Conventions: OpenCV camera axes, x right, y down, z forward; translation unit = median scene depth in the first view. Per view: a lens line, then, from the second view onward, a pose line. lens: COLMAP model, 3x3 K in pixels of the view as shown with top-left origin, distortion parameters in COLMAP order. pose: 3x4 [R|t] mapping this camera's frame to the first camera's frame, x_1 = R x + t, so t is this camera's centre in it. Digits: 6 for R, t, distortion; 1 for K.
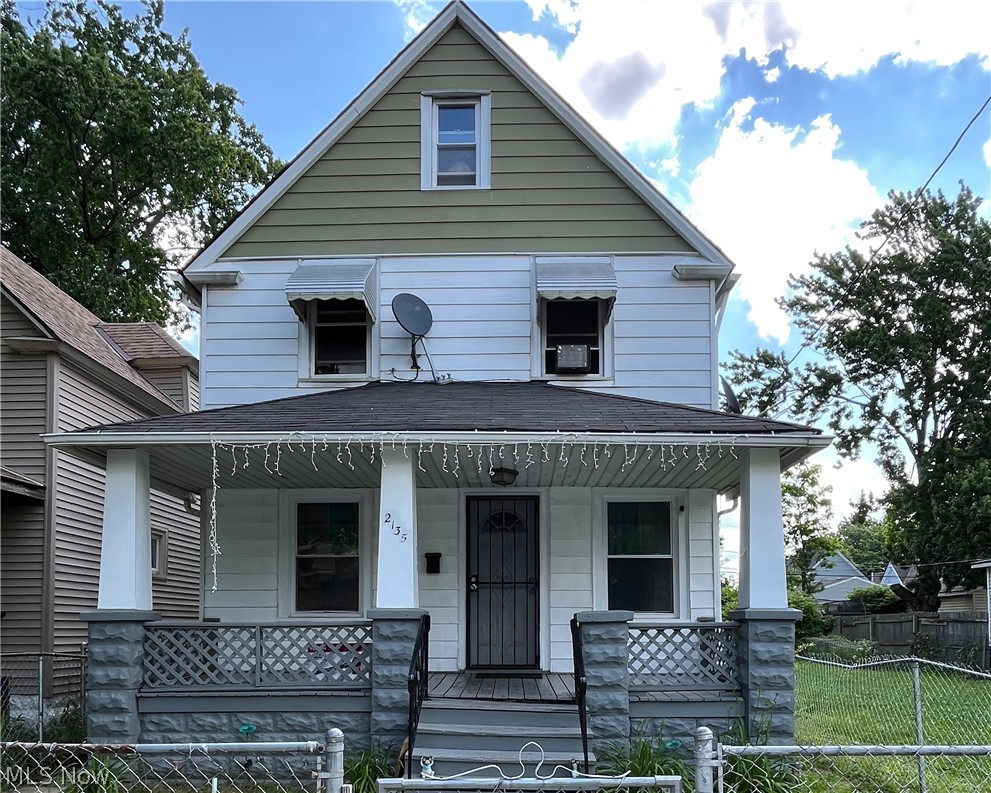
lens RADIAL K [[754.0, 0, 497.0], [0, 754.0, 512.8], [0, 0, 1]] dist [-0.002922, -0.002691]
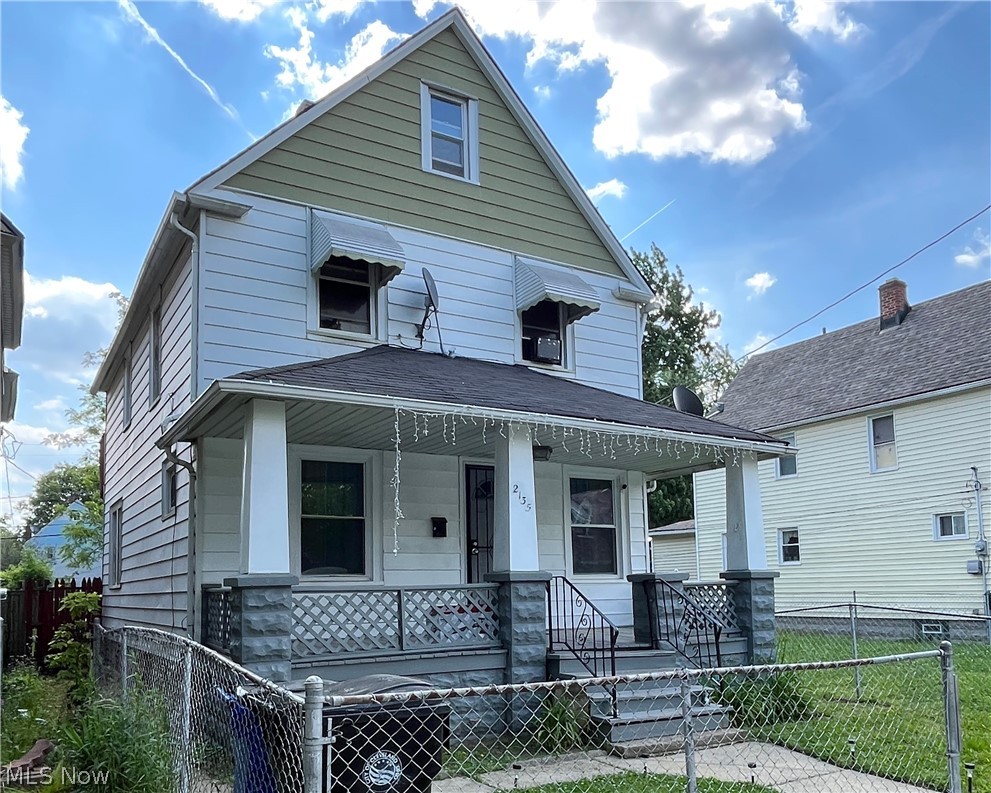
lens RADIAL K [[811.6, 0, 495.5], [0, 811.6, 396.5], [0, 0, 1]] dist [0.004171, -0.078103]
pose [[0.842460, 0.109422, 0.527531, -0.604663], [-0.064522, 0.992602, -0.102848, -0.002103], [-0.534882, 0.052608, 0.843287, 0.000943]]
